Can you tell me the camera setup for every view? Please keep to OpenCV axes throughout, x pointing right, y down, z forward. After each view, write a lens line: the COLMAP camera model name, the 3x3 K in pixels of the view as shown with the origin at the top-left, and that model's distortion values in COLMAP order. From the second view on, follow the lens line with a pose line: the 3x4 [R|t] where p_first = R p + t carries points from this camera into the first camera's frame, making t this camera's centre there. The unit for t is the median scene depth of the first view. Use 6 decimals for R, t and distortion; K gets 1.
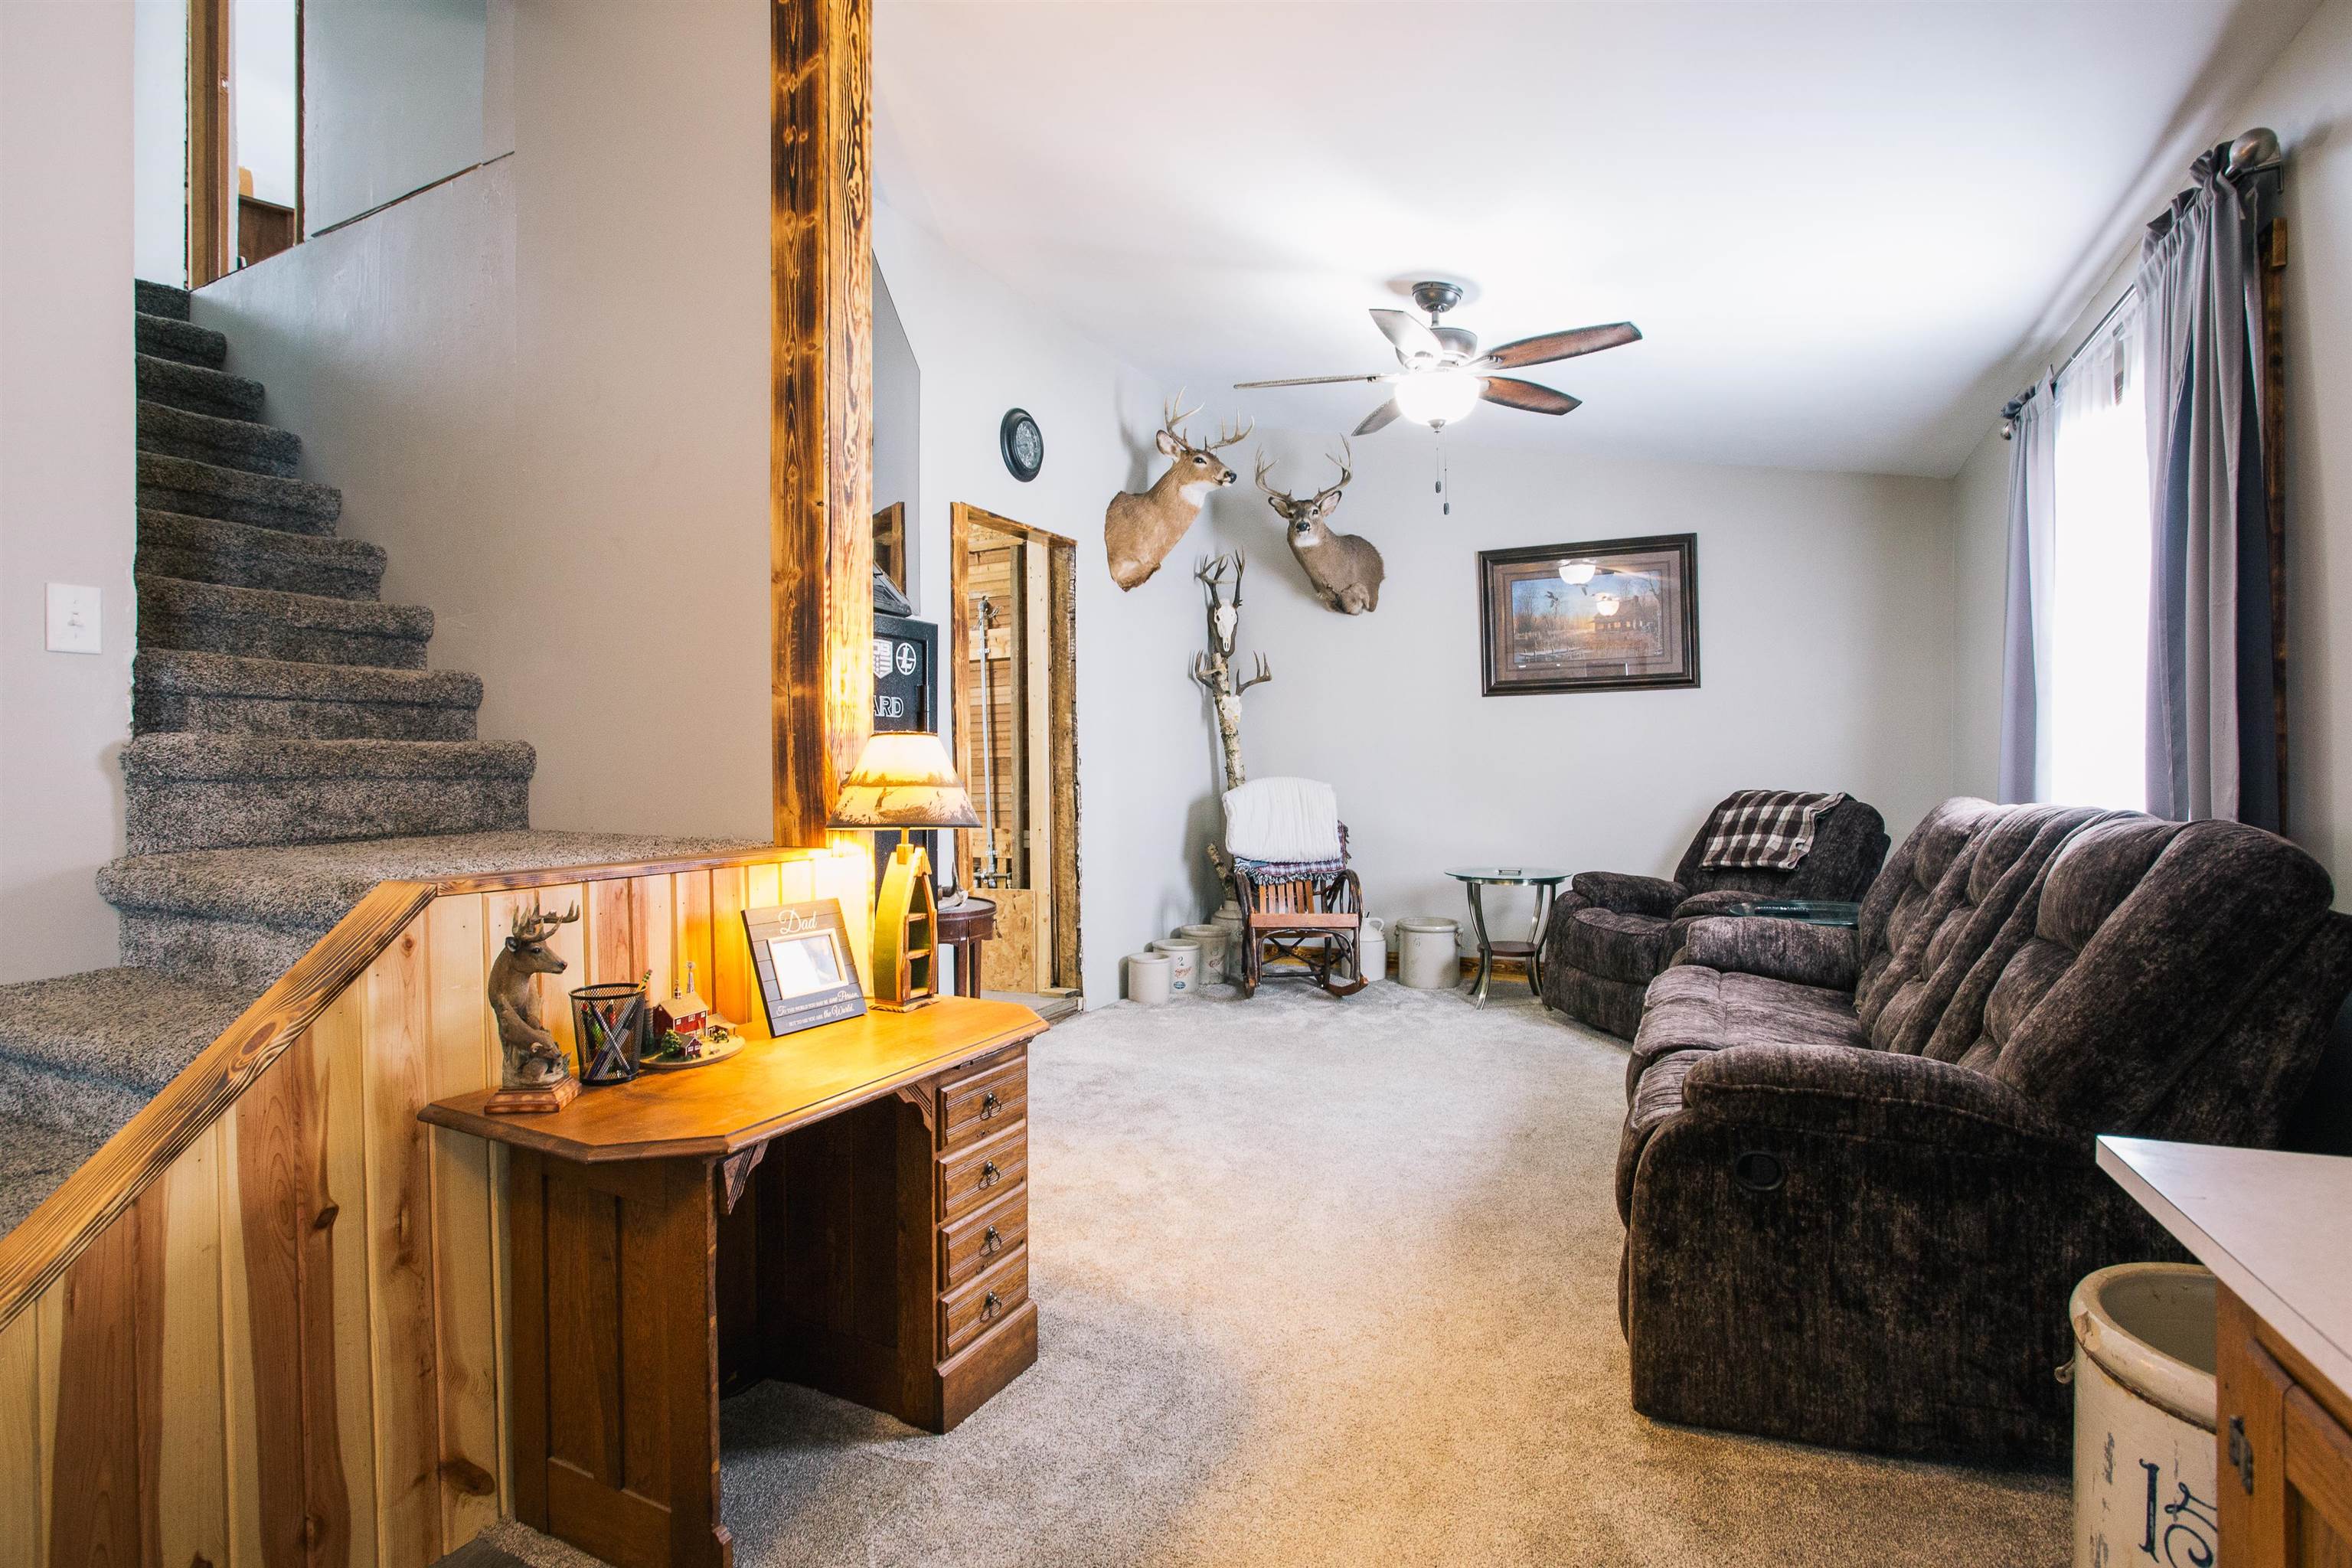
lens RADIAL K [[1161.4, 0, 1171.6], [0, 1161.4, 764.9], [0, 0, 1]] dist [-0.077642, 0.043109]
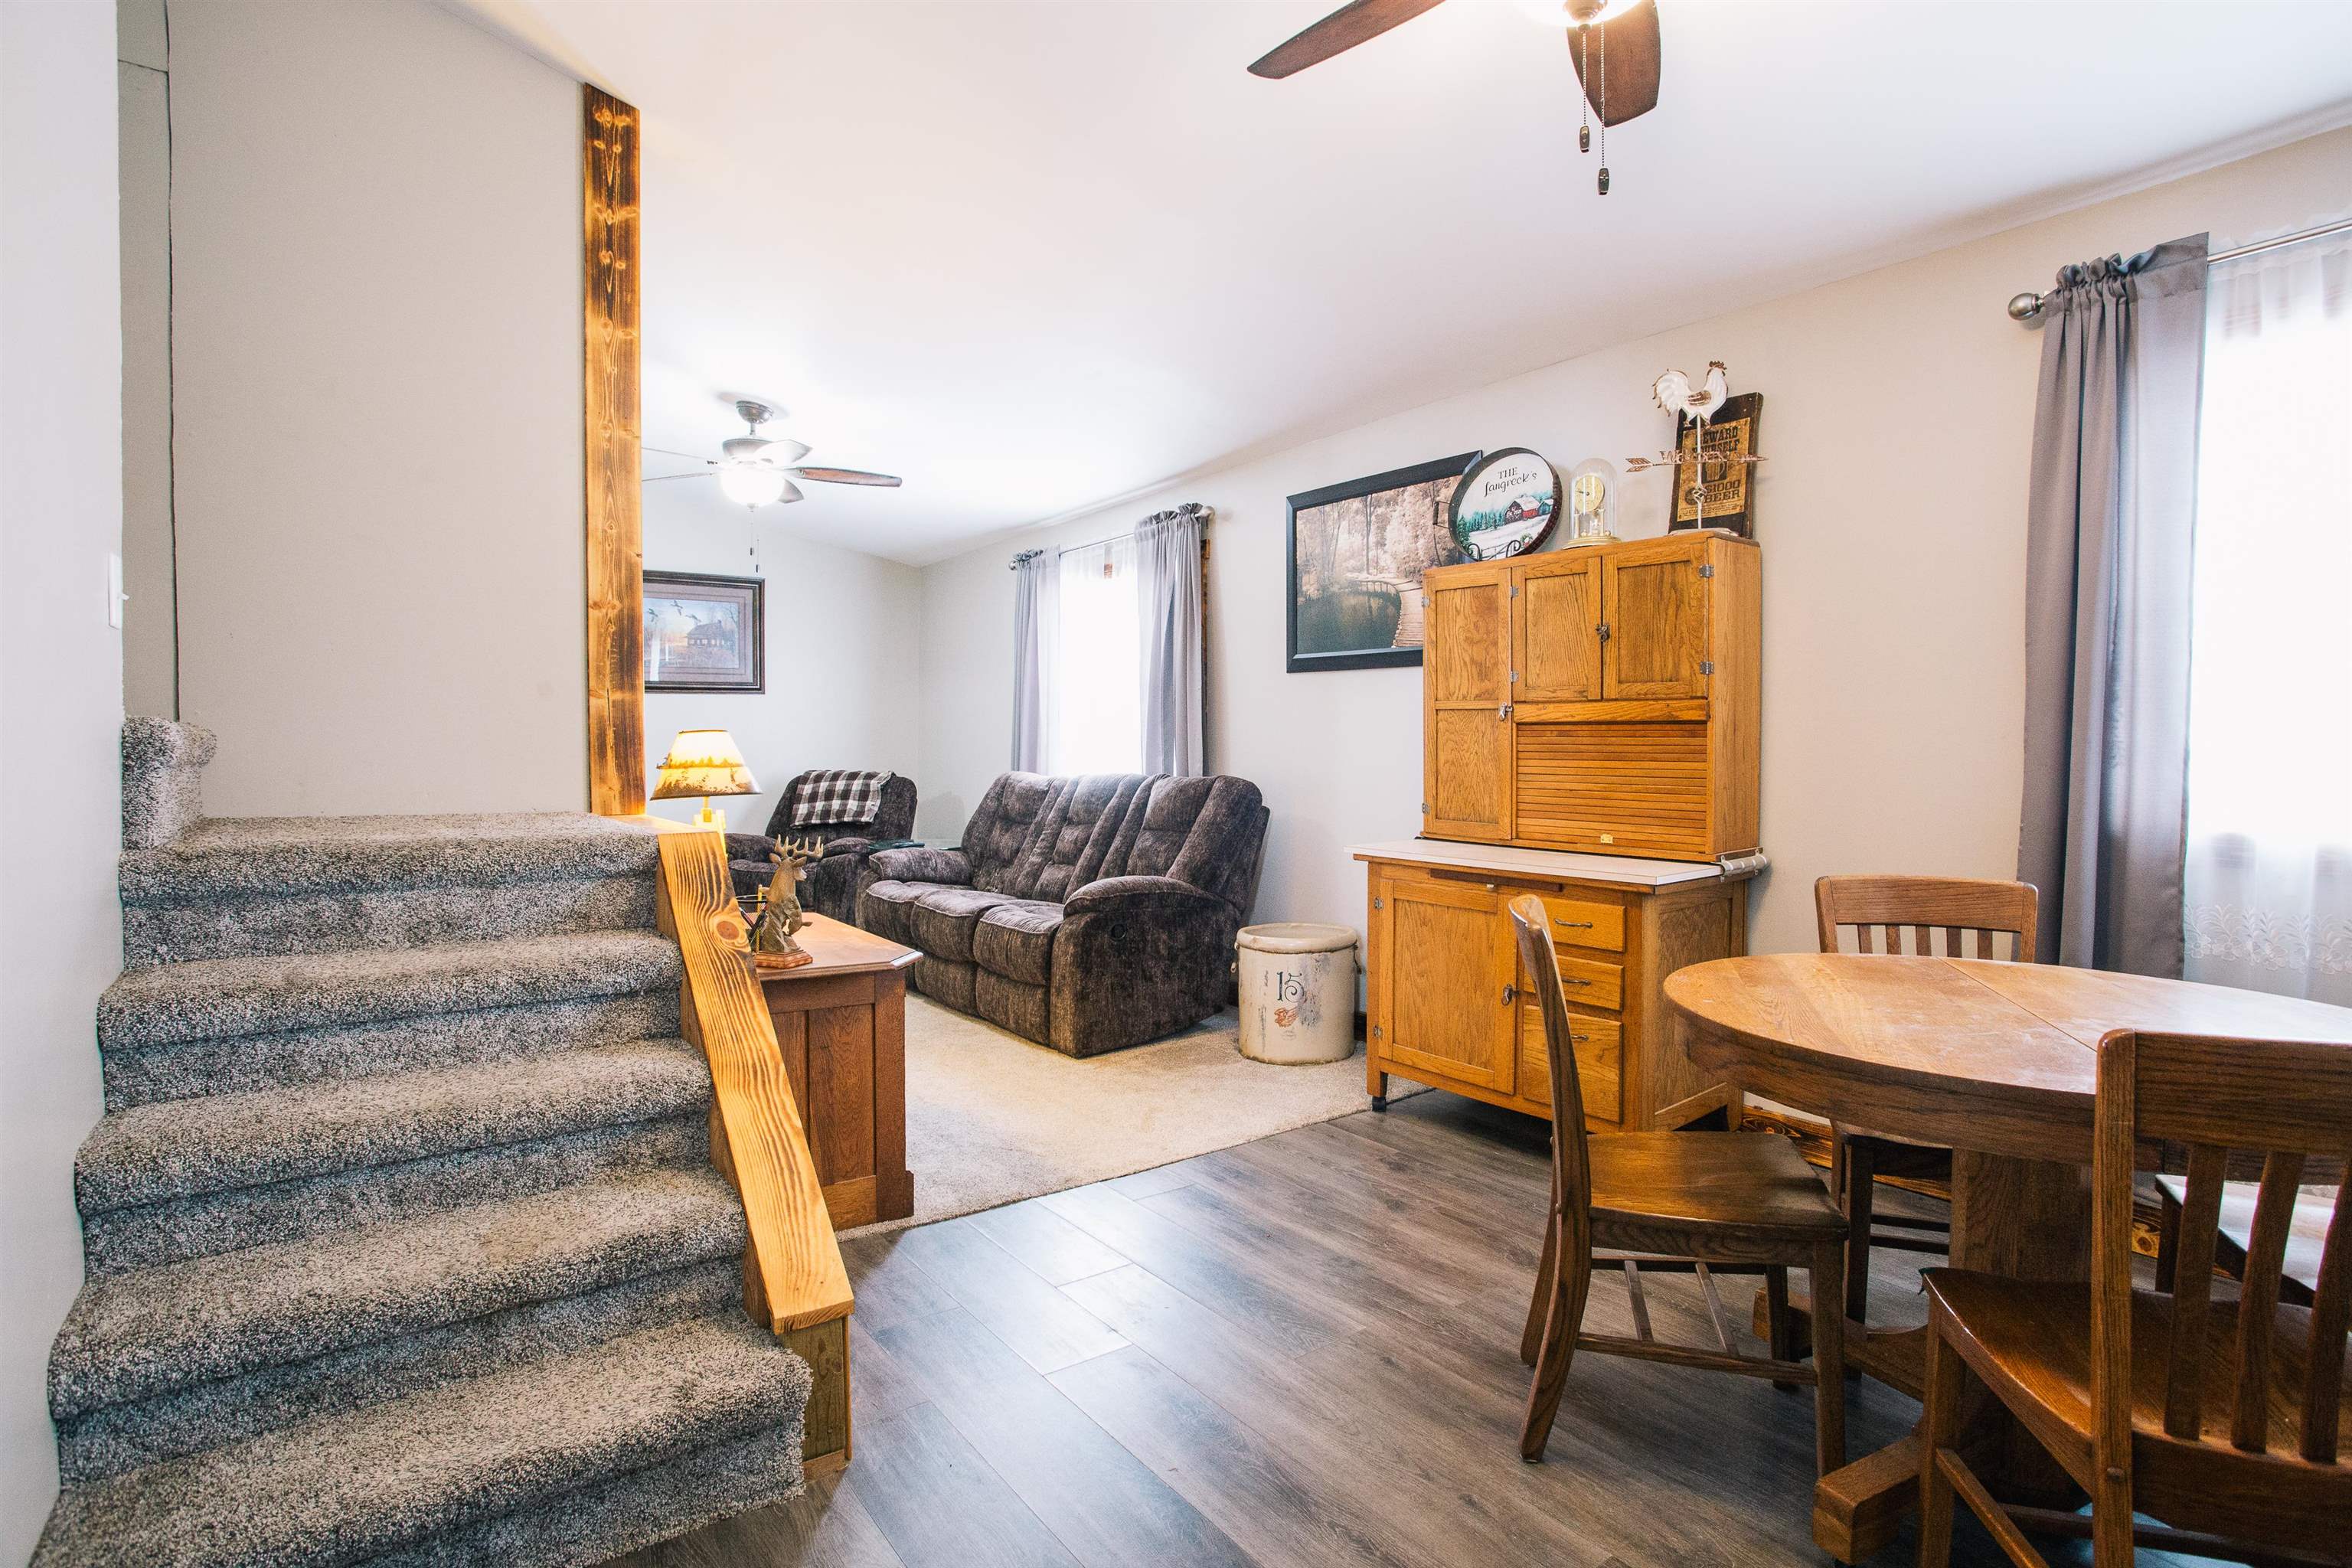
lens RADIAL K [[1161.4, 0, 1171.6], [0, 1161.4, 764.9], [0, 0, 1]] dist [-0.077642, 0.043109]
pose [[0.487460, -0.006281, 0.873123, -0.517557], [-0.004000, 0.999948, 0.009427, -0.000035], [-0.873136, -0.008088, 0.487409, -0.081447]]
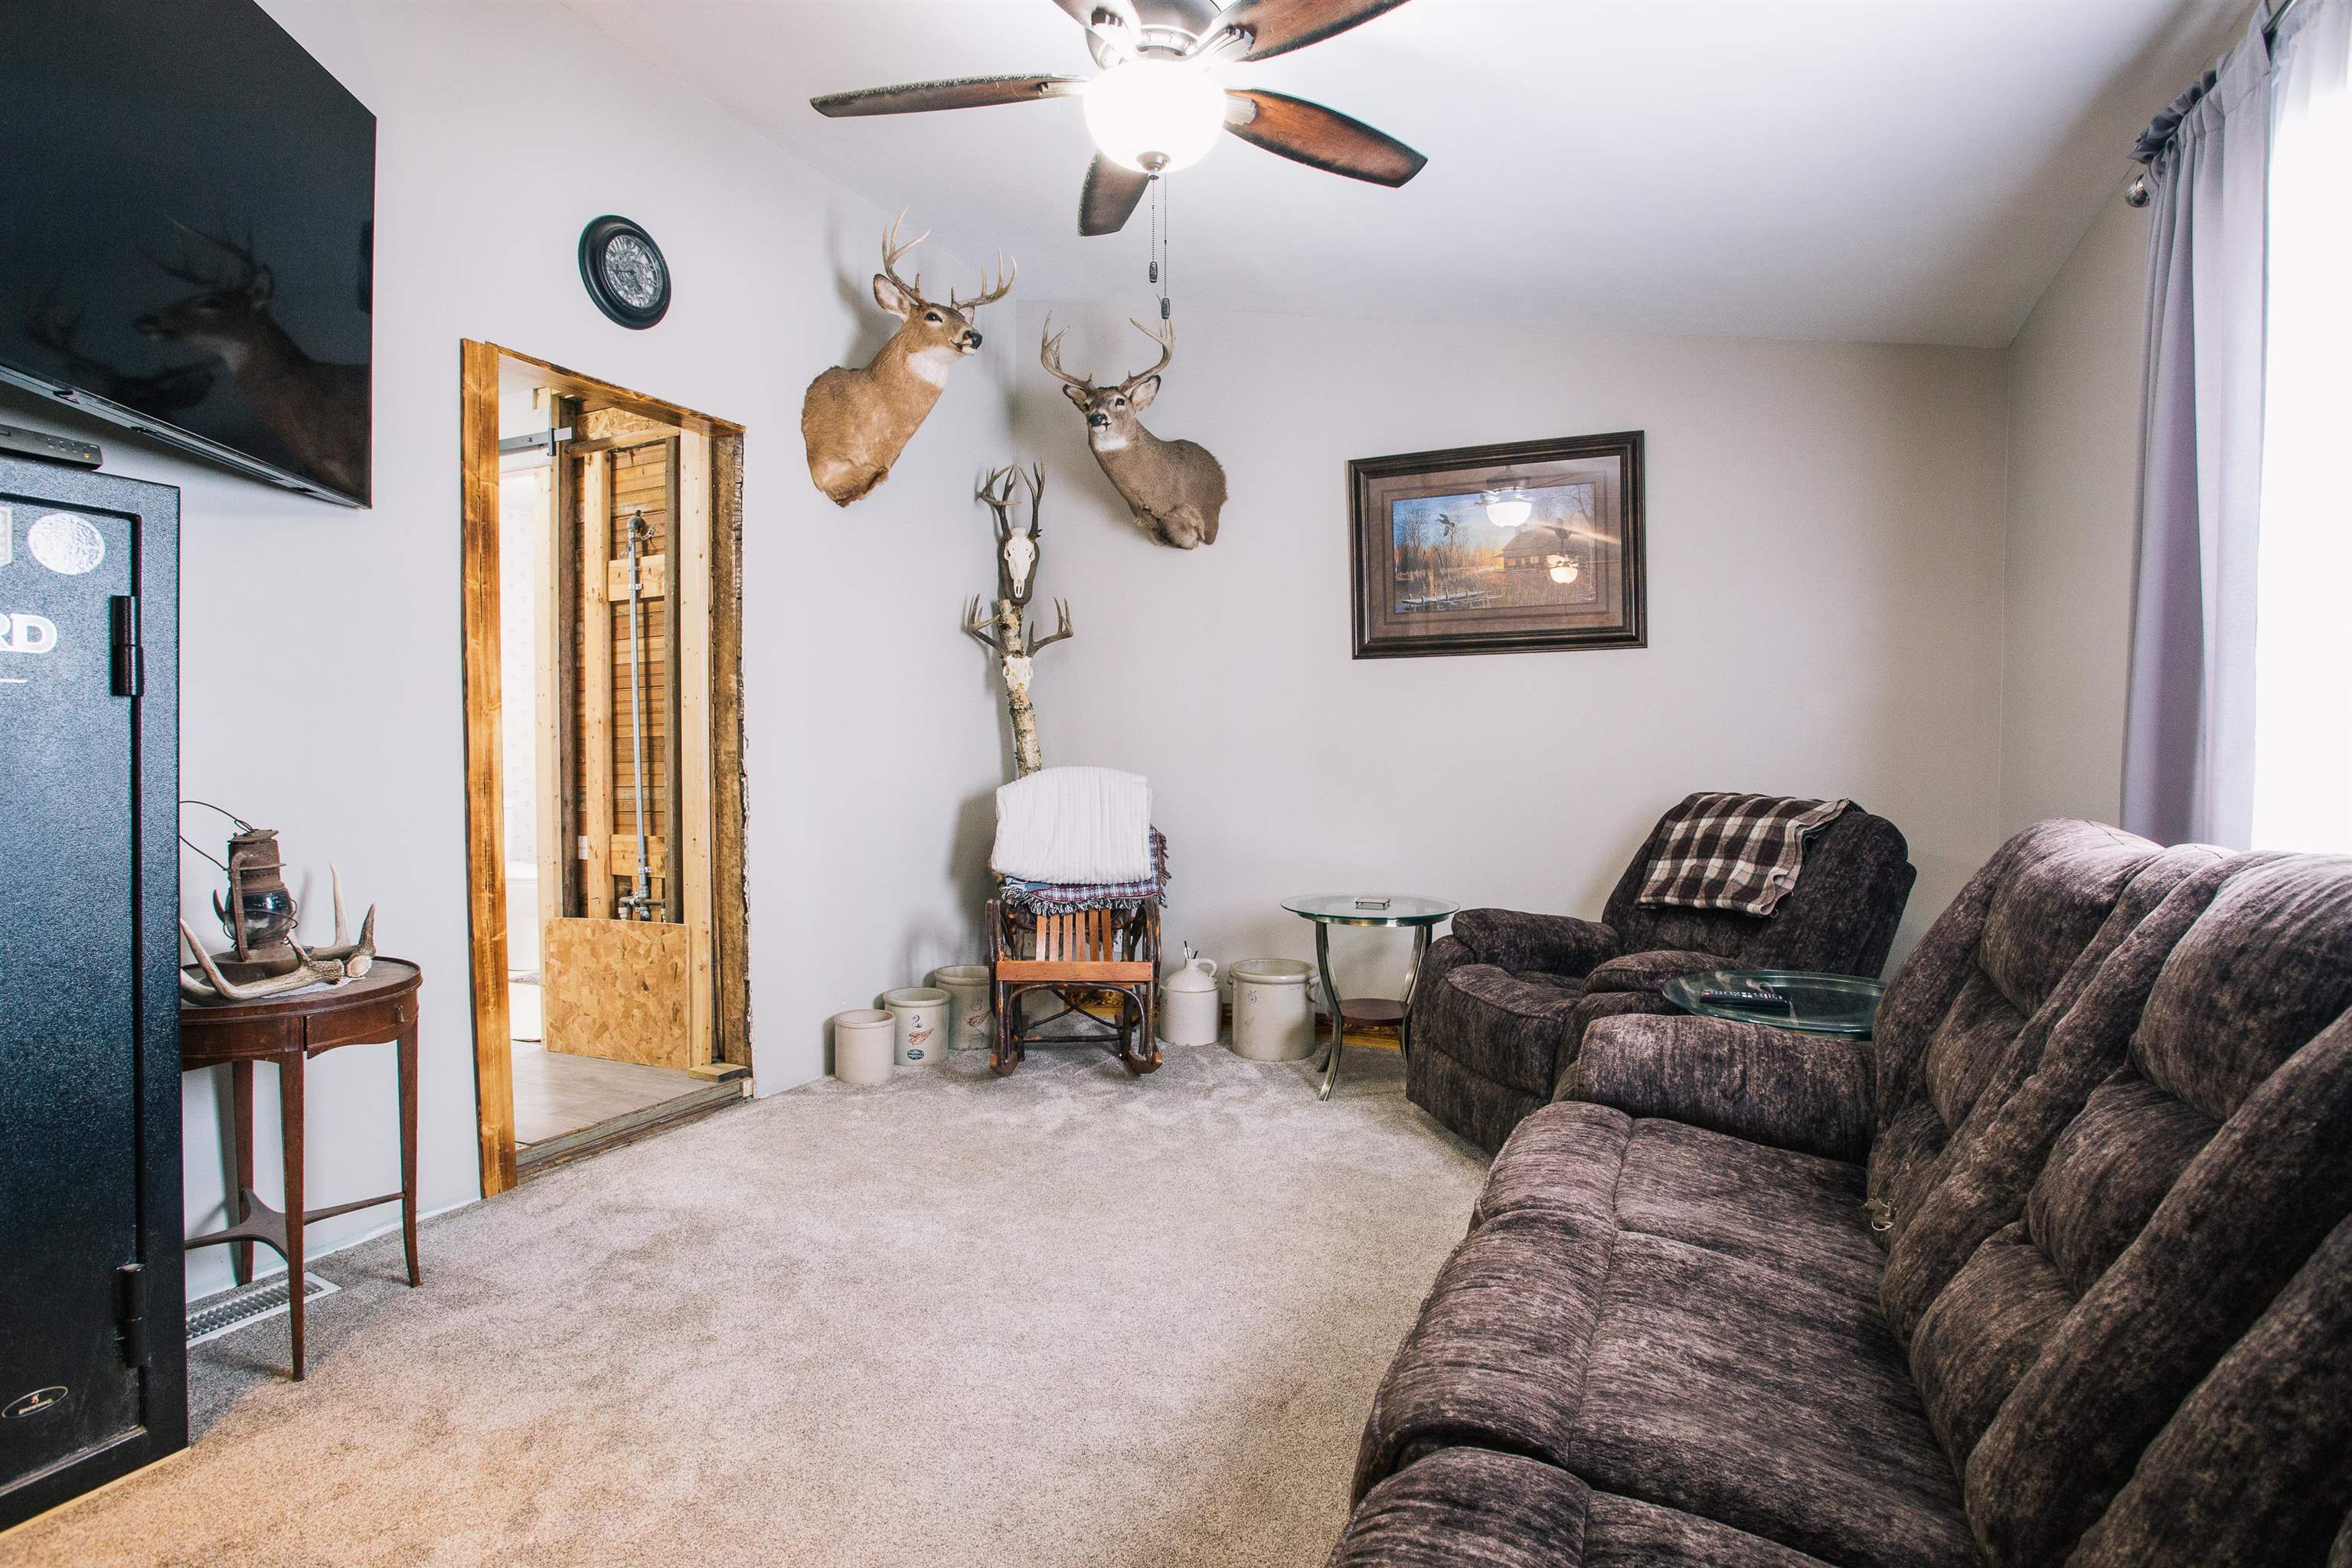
lens RADIAL K [[1185.1, 0, 1165.4], [0, 1185.1, 764.6], [0, 0, 1]] dist [-0.077733, 0.038605]
pose [[0.999920, 0.008403, 0.009475, 0.164782], [-0.008521, 0.999885, 0.012515, -0.000872], [-0.009369, -0.012595, 0.999877, 0.288187]]
